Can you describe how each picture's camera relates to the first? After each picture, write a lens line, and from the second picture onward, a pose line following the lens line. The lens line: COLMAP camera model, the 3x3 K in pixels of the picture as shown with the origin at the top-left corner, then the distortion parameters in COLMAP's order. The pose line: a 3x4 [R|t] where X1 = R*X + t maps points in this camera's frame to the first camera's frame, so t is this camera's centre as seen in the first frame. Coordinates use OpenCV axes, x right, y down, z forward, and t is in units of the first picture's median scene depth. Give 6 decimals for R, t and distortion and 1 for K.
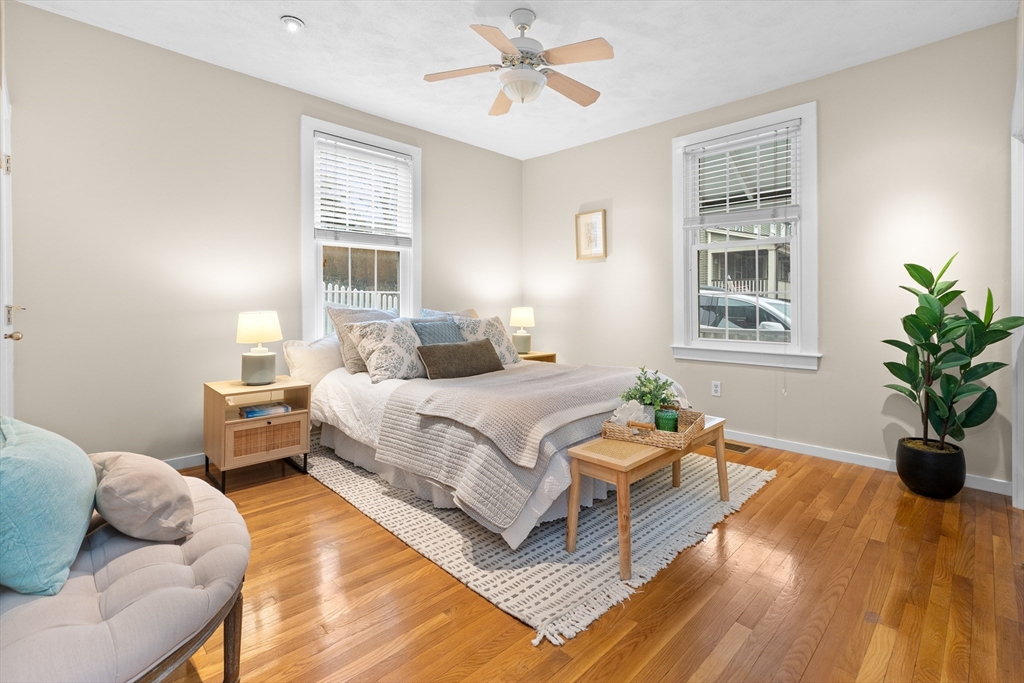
lens RADIAL K [[475.1, 0, 515.0], [0, 475.1, 320.0], [0, 0, 1]] dist [0.003529, 0.000523]
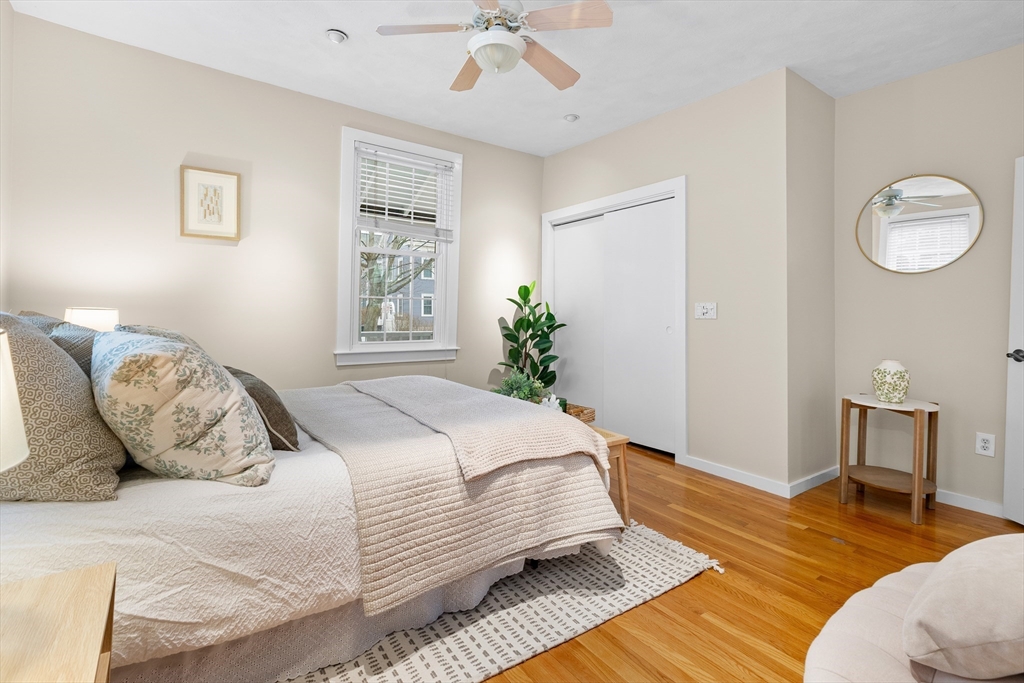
lens RADIAL K [[475.1, 0, 515.0], [0, 475.1, 320.0], [0, 0, 1]] dist [0.003529, 0.000523]
pose [[0.157697, -0.014822, 0.987376, -0.775047], [0.012303, 0.999839, 0.013044, -0.023274], [-0.987411, 0.010091, 0.157854, 0.782557]]
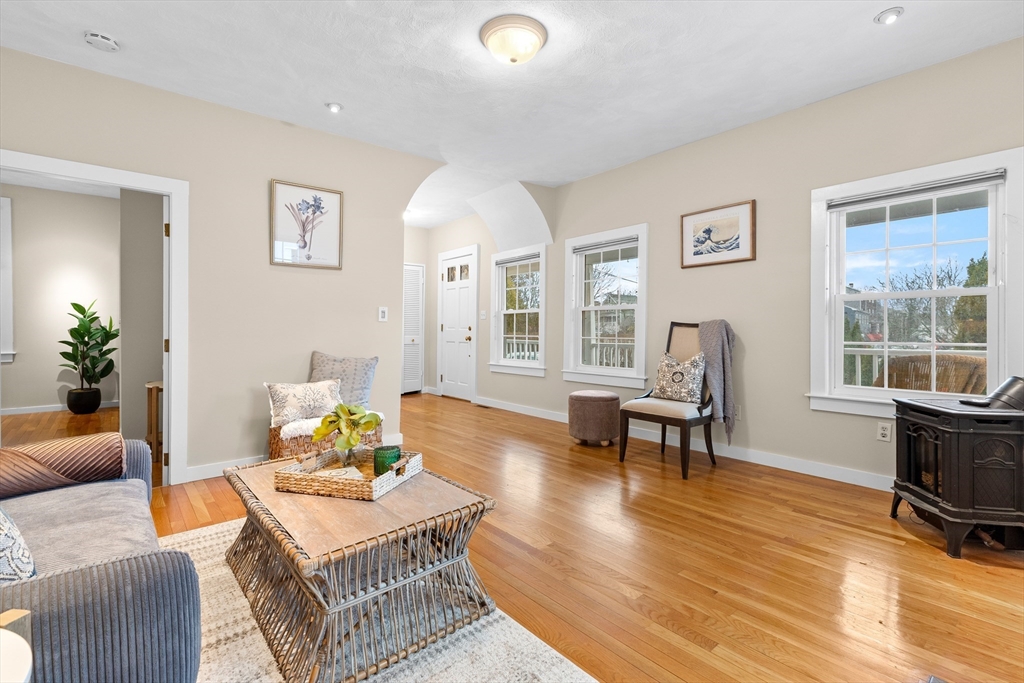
lens RADIAL K [[475.1, 0, 515.0], [0, 475.1, 320.0], [0, 0, 1]] dist [0.003529, 0.000523]
pose [[0.061747, 0.008691, 0.998054, -1.118879], [0.021399, 0.999721, -0.010030, 0.016666], [-0.997862, 0.021977, 0.061544, -1.034375]]
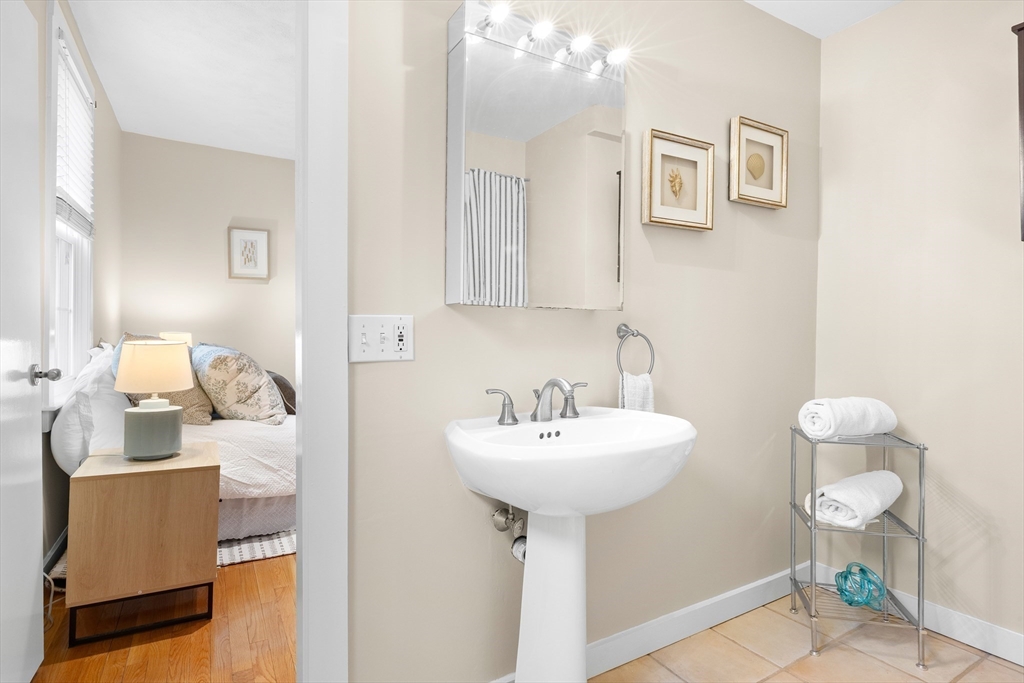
lens RADIAL K [[527.1, 0, 512.0], [0, 527.1, 341.5], [0, 0, 1]] dist [-0.002200, -0.000245]
pose [[0.259554, -0.025717, 0.965386, -1.210280], [0.027803, 0.999430, 0.019148, -0.019956], [-0.965328, 0.021870, 0.260121, 0.405246]]
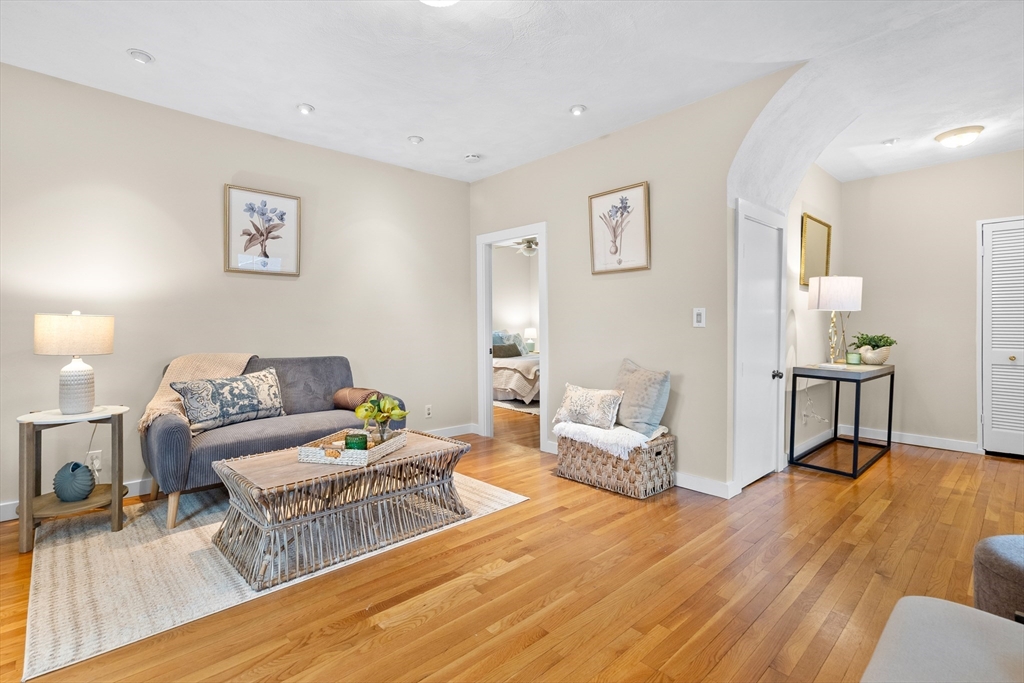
lens RADIAL K [[475.1, 0, 515.0], [0, 475.1, 320.0], [0, 0, 1]] dist [0.003529, 0.000523]
pose [[0.999723, -0.006314, -0.022677, -0.006497], [0.005453, 0.999268, -0.037852, 0.022025], [0.022900, 0.037718, 0.999026, -1.727448]]
